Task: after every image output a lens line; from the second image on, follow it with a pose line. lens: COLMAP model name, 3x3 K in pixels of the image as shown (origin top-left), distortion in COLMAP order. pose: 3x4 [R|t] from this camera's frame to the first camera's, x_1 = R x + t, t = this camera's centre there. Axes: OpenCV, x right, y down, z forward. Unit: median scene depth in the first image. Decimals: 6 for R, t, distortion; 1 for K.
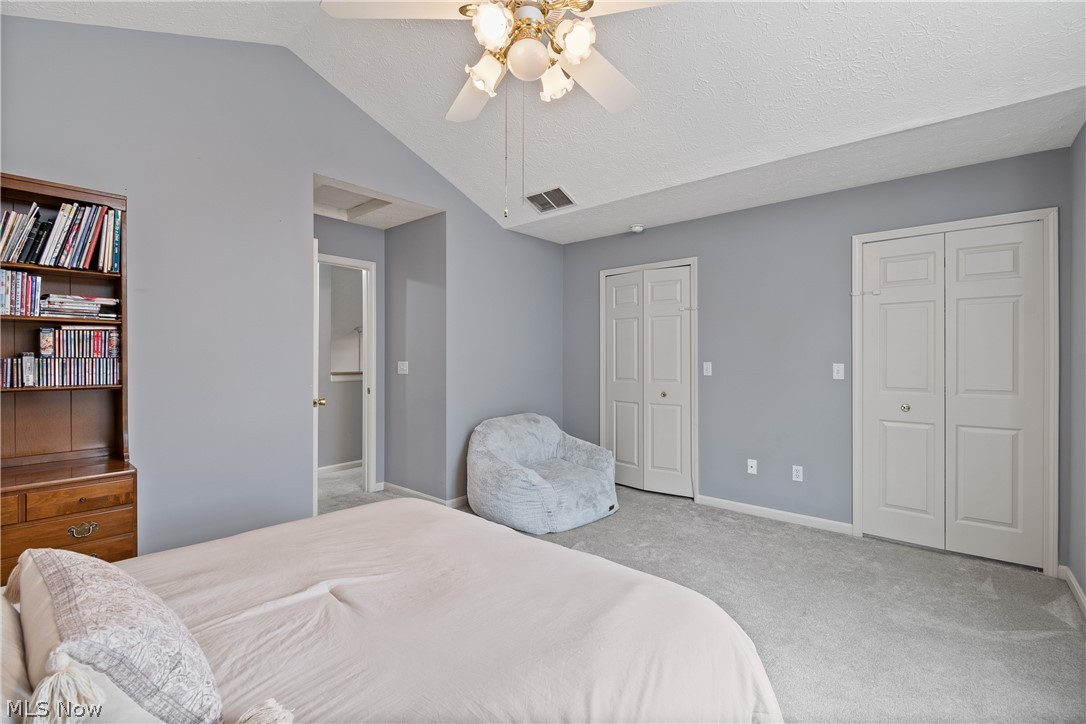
lens RADIAL K [[486.0, 0, 540.2], [0, 486.0, 362.0], [0, 0, 1]] dist [0.000870, -0.000332]
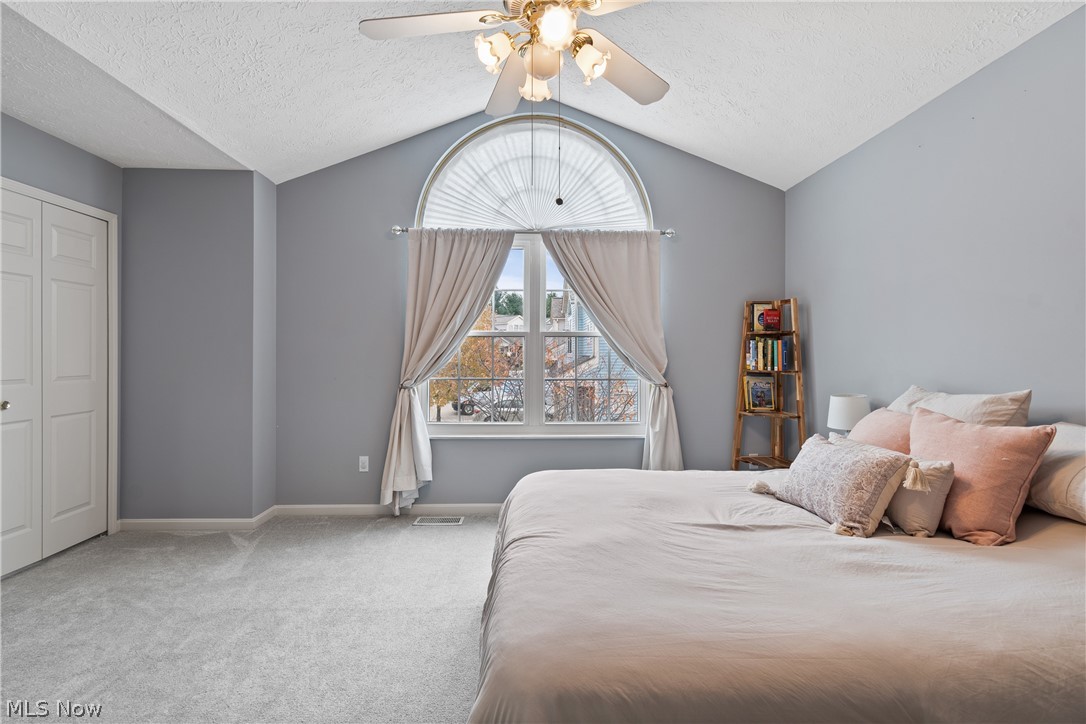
lens RADIAL K [[486.0, 0, 540.2], [0, 486.0, 362.0], [0, 0, 1]] dist [0.000870, -0.000332]
pose [[-0.679317, -0.016604, 0.733657, -0.567258], [0.001002, 0.999722, 0.023553, 0.008284], [-0.733844, 0.016735, -0.679112, 1.222010]]
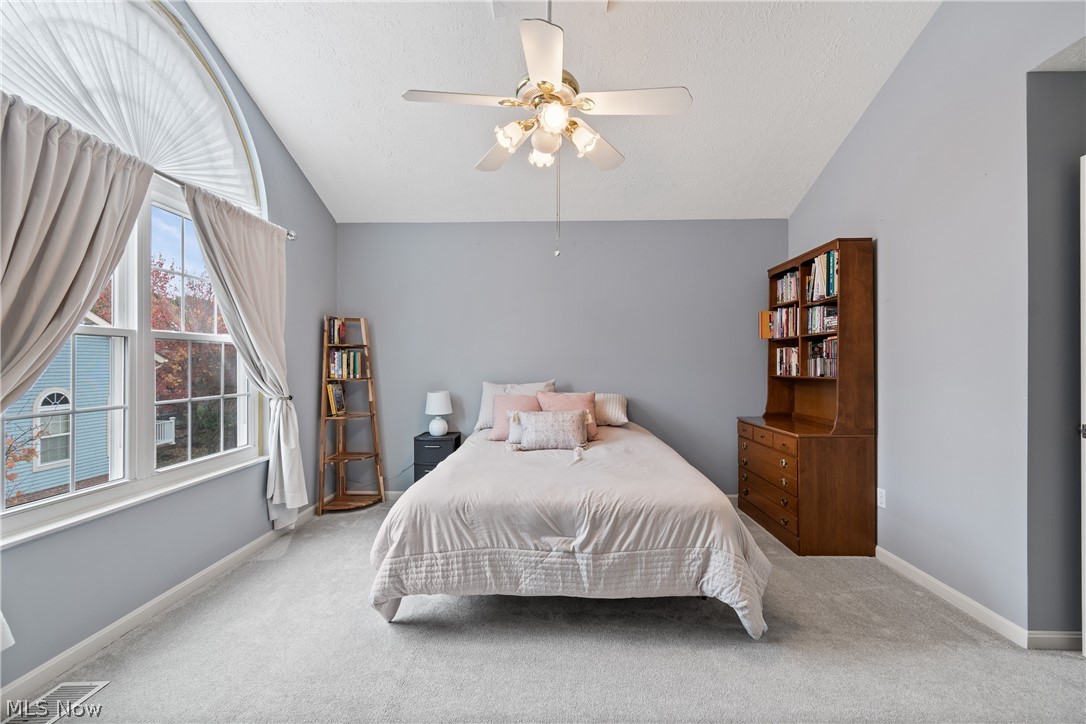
lens RADIAL K [[486.0, 0, 540.2], [0, 486.0, 362.0], [0, 0, 1]] dist [0.000870, -0.000332]
pose [[-0.763108, -0.004692, -0.646254, 0.622071], [-0.006529, 0.999979, 0.000449, 0.007686], [0.646238, 0.004562, -0.763122, 1.447887]]
